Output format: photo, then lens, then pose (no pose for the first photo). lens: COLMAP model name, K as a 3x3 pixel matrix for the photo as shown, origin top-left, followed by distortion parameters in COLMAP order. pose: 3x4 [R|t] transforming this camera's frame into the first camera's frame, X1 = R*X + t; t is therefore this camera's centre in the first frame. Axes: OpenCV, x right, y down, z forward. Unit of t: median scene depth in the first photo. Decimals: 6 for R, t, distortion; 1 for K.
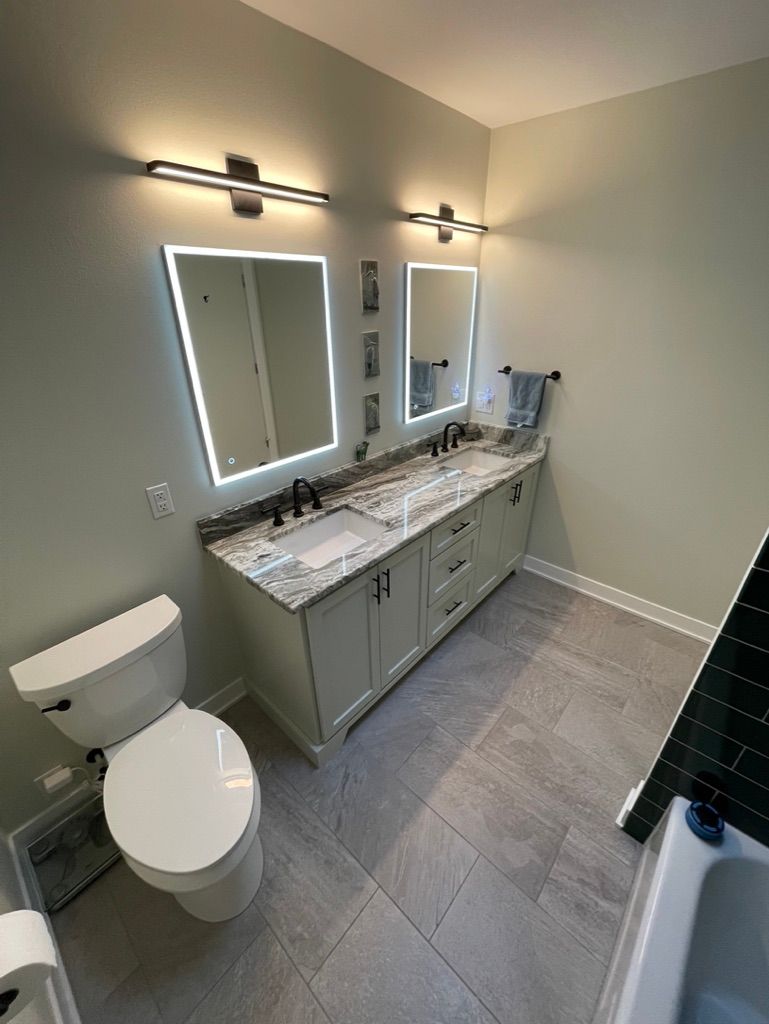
lens RADIAL K [[413.6, 0, 387.1], [0, 413.6, 515.0], [0, 0, 1]] dist [-0.005415, 0.000044]
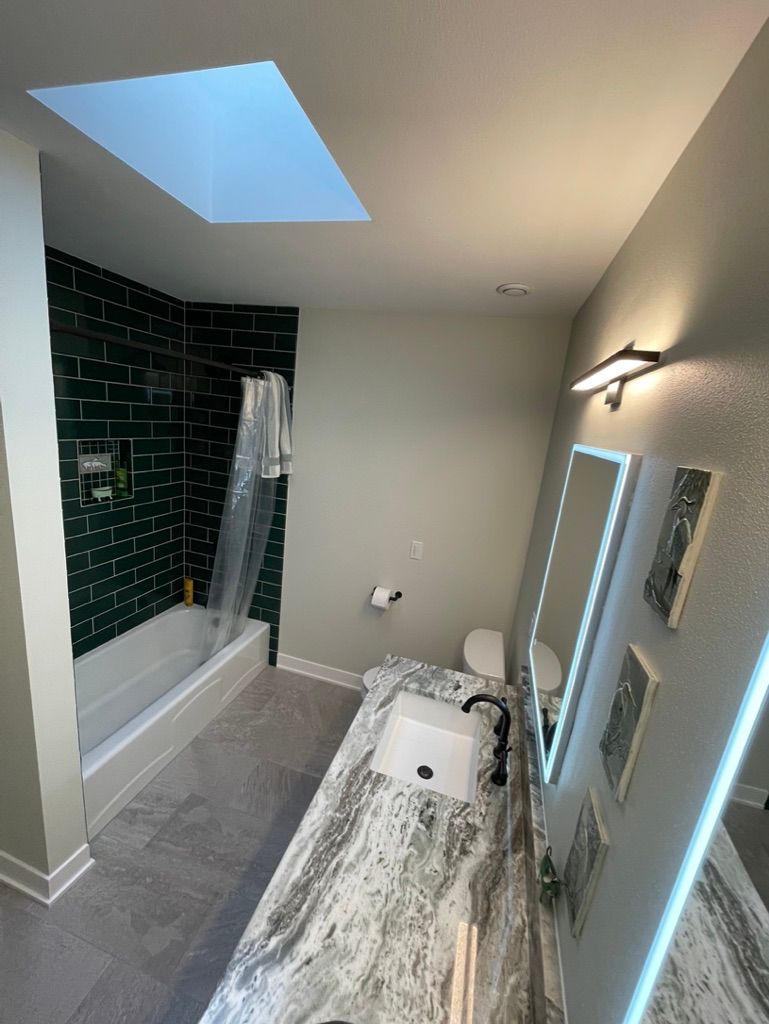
lens RADIAL K [[413.6, 0, 387.1], [0, 413.6, 515.0], [0, 0, 1]] dist [-0.005415, 0.000044]
pose [[-0.890986, 0.007963, -0.453961, 0.263183], [-0.302970, 0.734256, 0.607517, -0.626884], [0.338161, 0.678826, -0.651800, 1.016518]]
